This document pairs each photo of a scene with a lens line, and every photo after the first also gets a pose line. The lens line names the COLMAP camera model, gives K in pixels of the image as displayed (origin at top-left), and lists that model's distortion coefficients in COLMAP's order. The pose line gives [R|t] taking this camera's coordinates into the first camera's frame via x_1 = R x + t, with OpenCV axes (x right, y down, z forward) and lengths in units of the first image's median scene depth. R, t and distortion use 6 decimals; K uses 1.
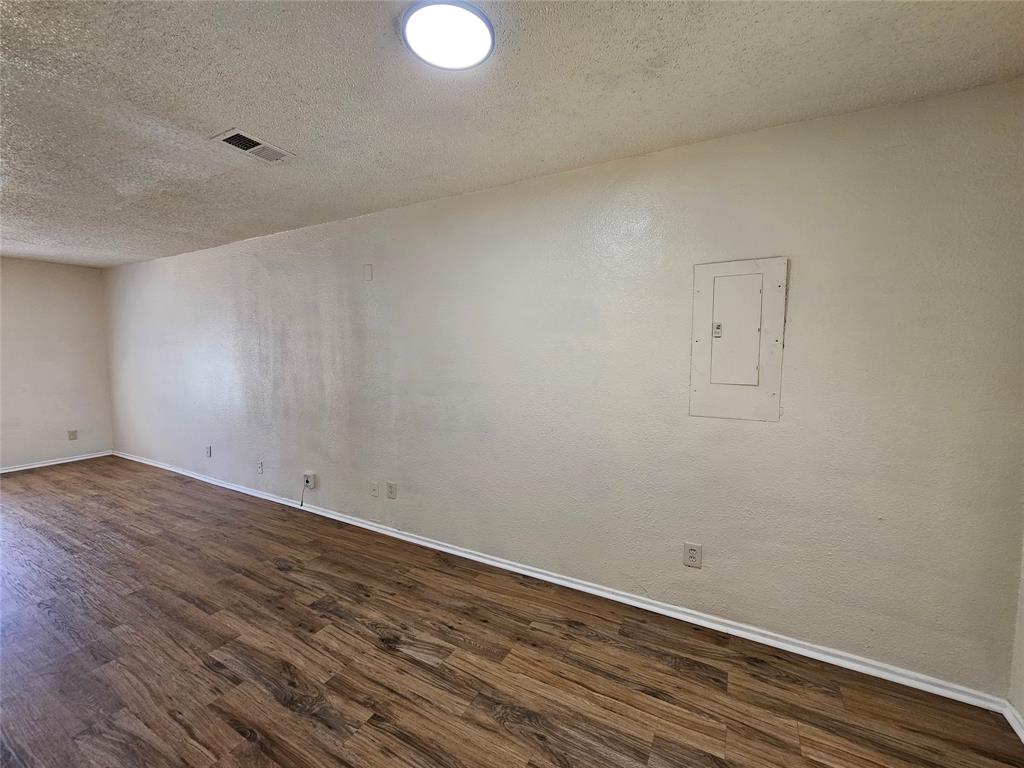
lens RADIAL K [[418.1, 0, 522.7], [0, 418.1, 379.7], [0, 0, 1]] dist [0.001497, 0.000387]
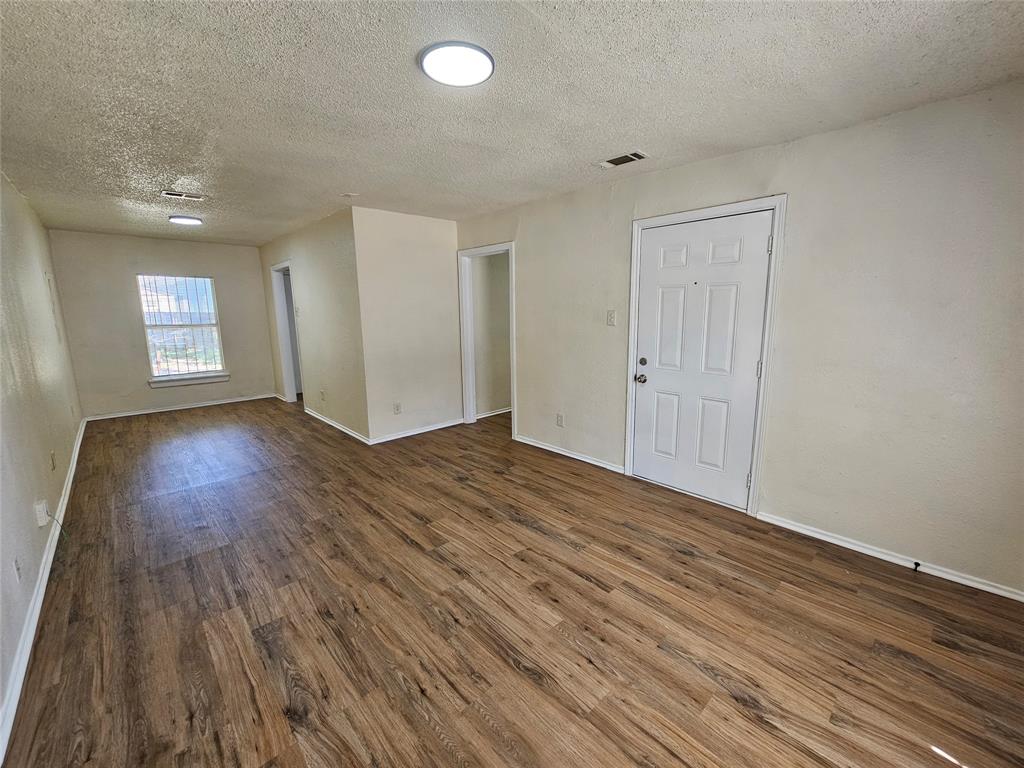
lens RADIAL K [[418.1, 0, 519.2], [0, 418.1, 377.7], [0, 0, 1]] dist [0.001497, 0.000387]
pose [[-0.950828, -0.050561, 0.305564, -2.637029], [0.021964, 0.973094, 0.229361, -0.196839], [-0.308939, 0.224794, -0.924134, 2.459579]]
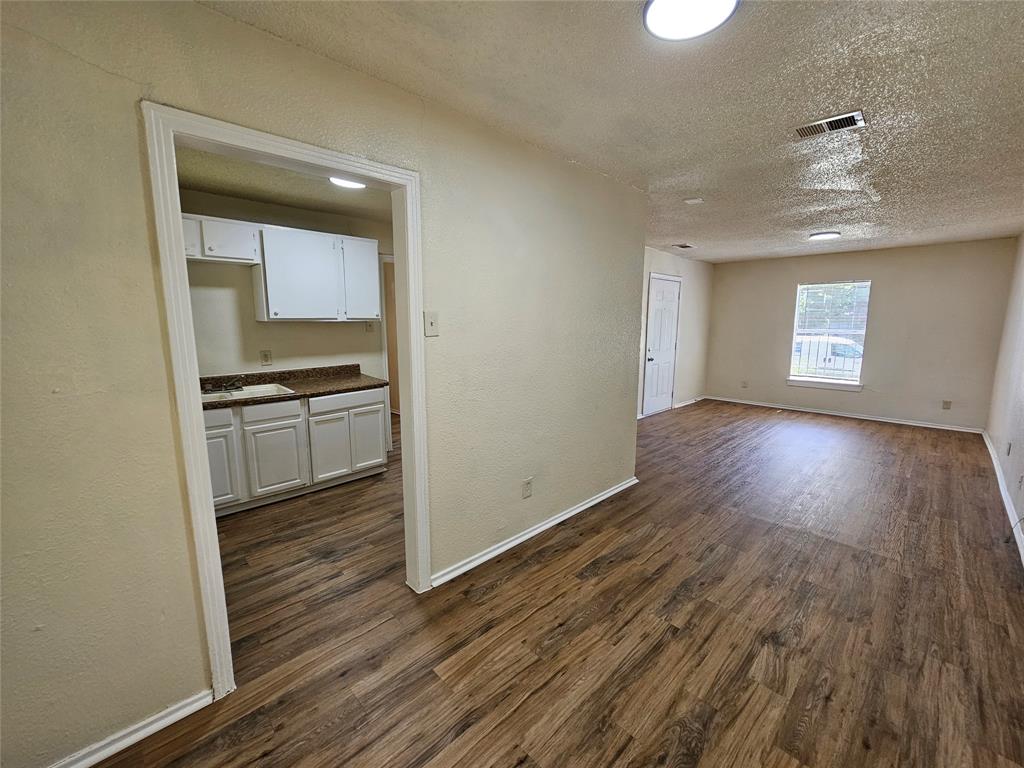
lens RADIAL K [[418.1, 0, 515.3], [0, 418.1, 378.0], [0, 0, 1]] dist [0.001497, 0.000387]
pose [[-0.301105, 0.121423, -0.945829, 0.683816], [-0.071528, 0.986190, 0.149376, -0.044058], [0.950905, 0.112631, -0.288262, 0.672992]]
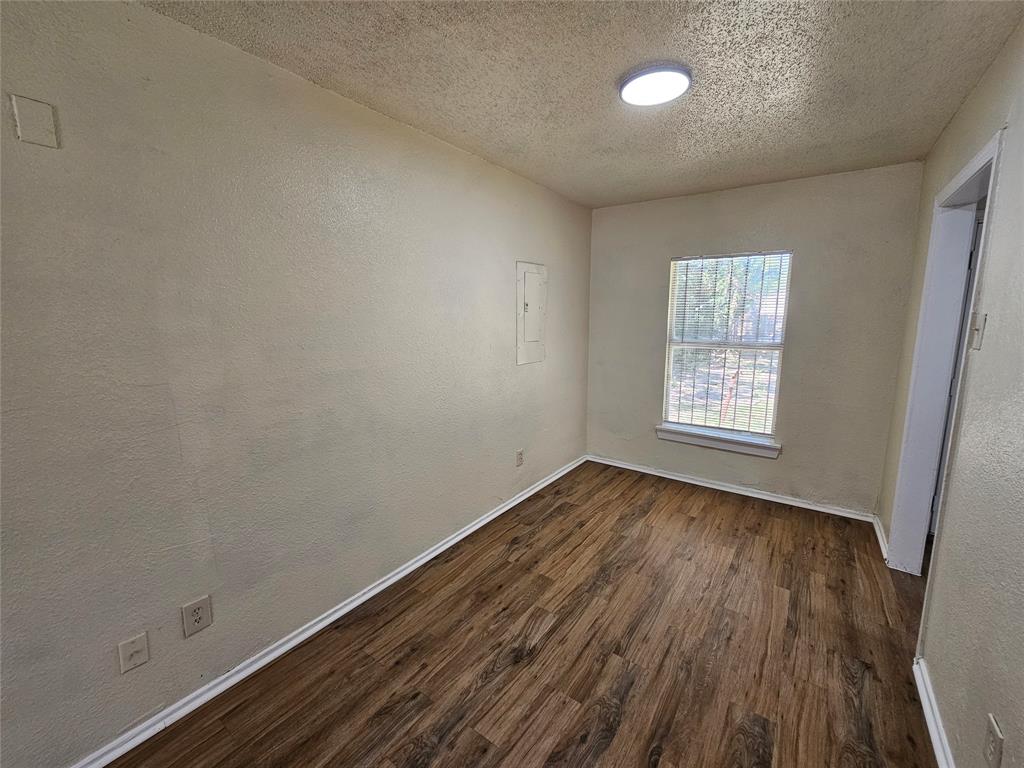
lens RADIAL K [[418.1, 0, 510.7], [0, 418.1, 377.1], [0, 0, 1]] dist [0.001497, 0.000387]
pose [[0.137322, -0.154010, 0.978480, -1.135283], [0.070667, 0.986845, 0.145409, -0.096747], [-0.988002, 0.049179, 0.146399, 0.882222]]
